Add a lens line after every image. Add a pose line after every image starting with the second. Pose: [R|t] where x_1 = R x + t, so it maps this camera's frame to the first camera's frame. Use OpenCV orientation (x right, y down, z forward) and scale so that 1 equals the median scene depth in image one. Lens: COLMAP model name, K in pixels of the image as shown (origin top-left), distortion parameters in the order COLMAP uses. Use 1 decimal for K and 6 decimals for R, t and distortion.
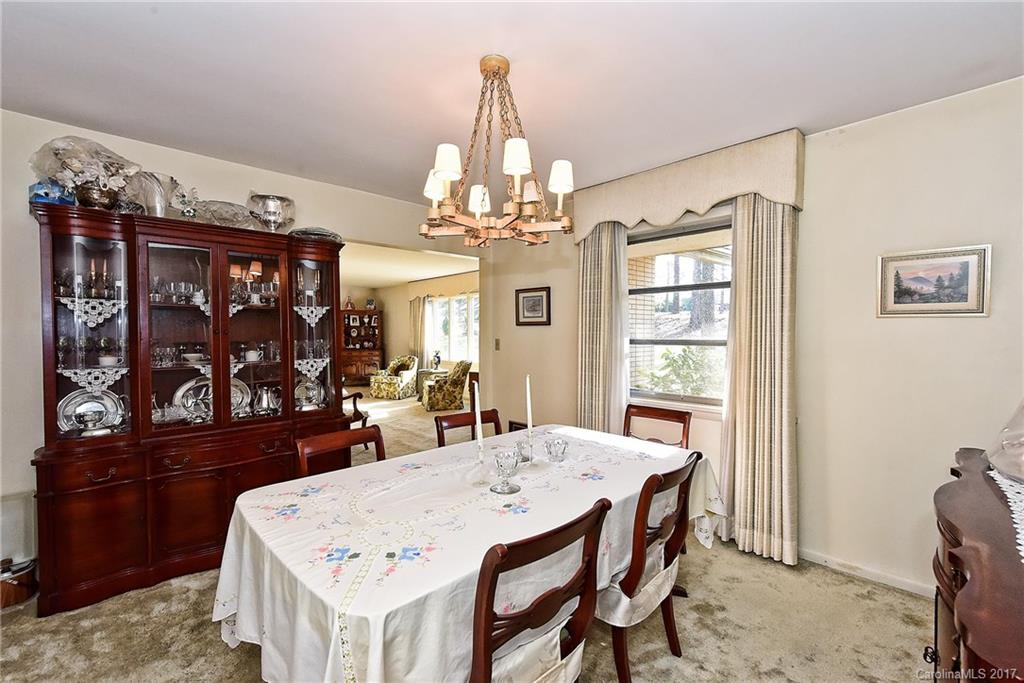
lens RADIAL K [[453.3, 0, 515.6], [0, 453.3, 339.0], [0, 0, 1]] dist [0.005666, 0.000041]
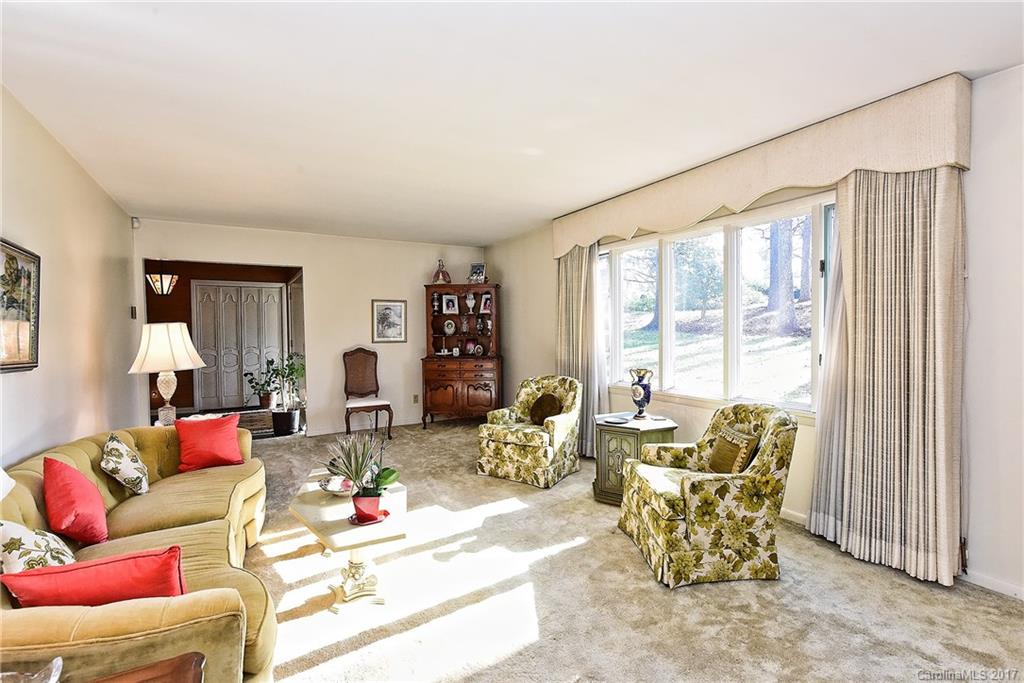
lens RADIAL K [[489.0, 0, 511.0], [0, 489.0, 339.1], [0, 0, 1]] dist [-0.000081, 0.000006]
pose [[0.970733, -0.004795, -0.240115, -0.178769], [0.007230, 0.999931, 0.009261, -0.005389], [0.240054, -0.010726, 0.970700, 0.557905]]
